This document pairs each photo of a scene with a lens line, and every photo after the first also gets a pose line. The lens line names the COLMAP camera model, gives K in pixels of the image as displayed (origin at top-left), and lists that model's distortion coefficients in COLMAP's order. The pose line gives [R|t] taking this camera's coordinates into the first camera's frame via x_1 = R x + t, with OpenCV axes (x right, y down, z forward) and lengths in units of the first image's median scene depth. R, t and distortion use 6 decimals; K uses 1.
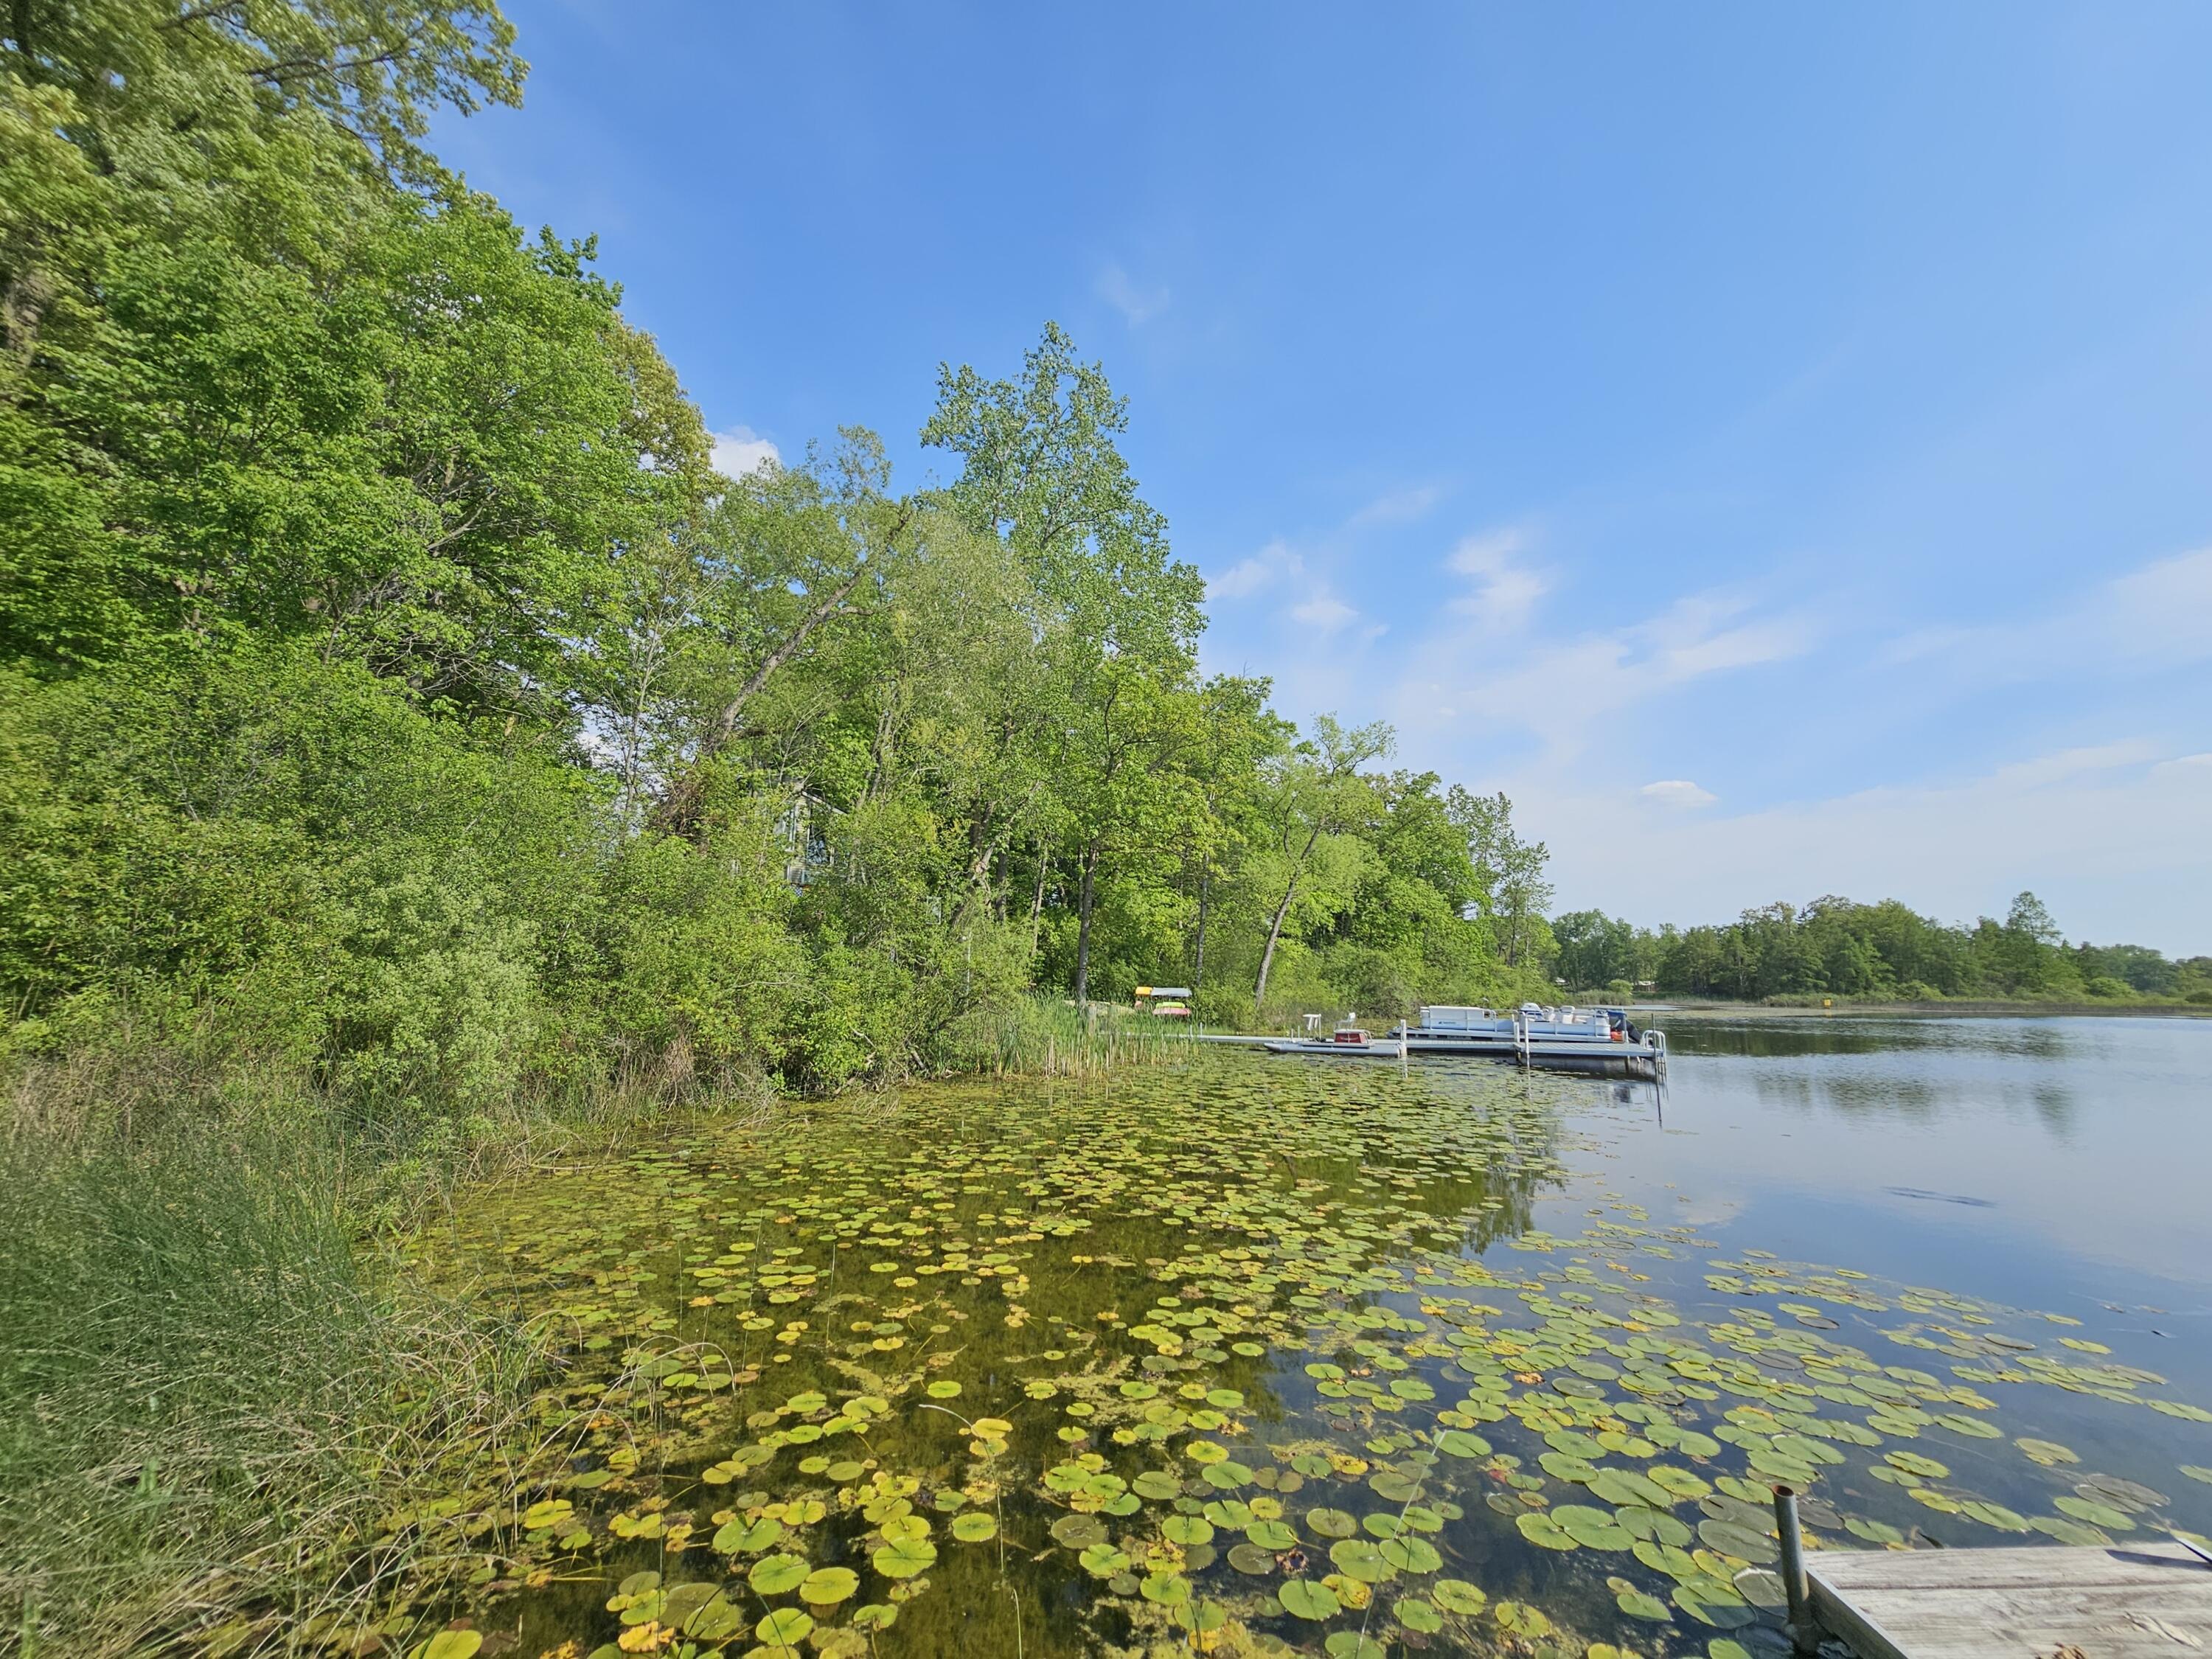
lens RADIAL K [[910.3, 0, 1122.1], [0, 910.3, 804.2], [0, 0, 1]] dist [-0.000511, 0.001125]
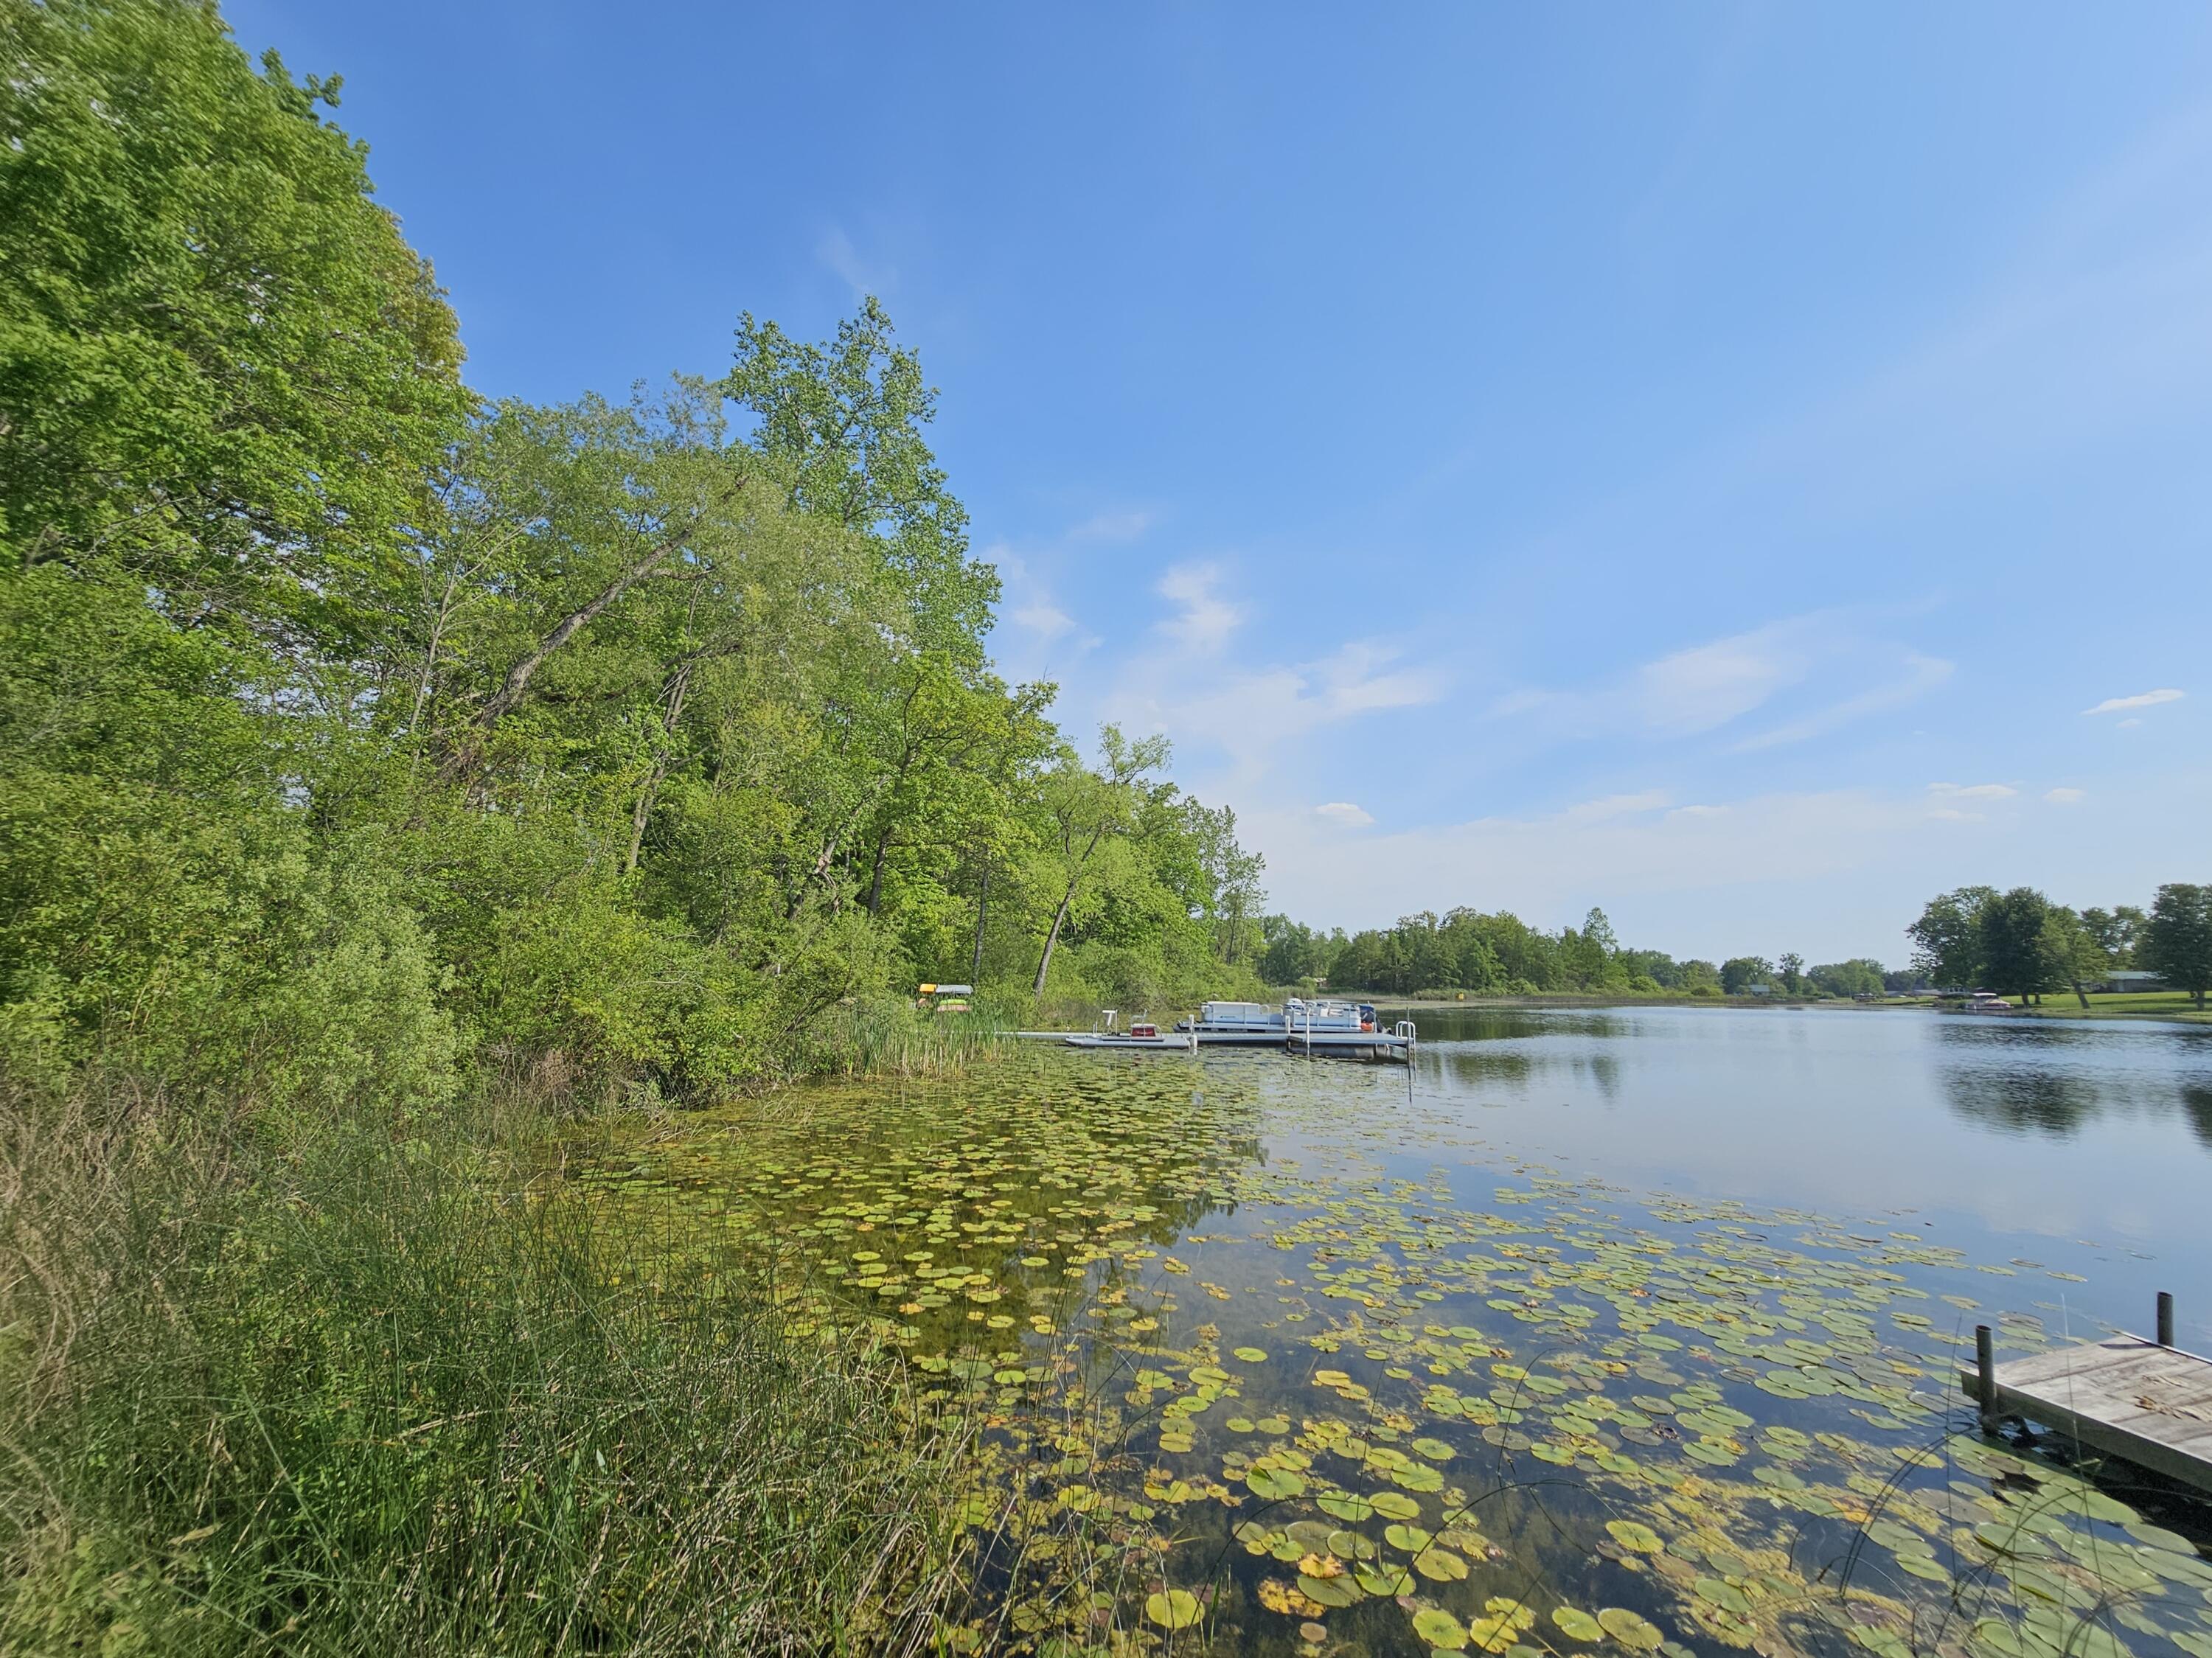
lens RADIAL K [[910.2, 0, 1090.9], [0, 910.2, 798.6], [0, 0, 1]] dist [-0.000511, 0.001125]
pose [[0.953417, 0.059452, 0.295738, -0.232563], [-0.059201, 0.998198, -0.009809, -0.003591], [-0.295788, -0.008156, 0.955219, 0.000578]]
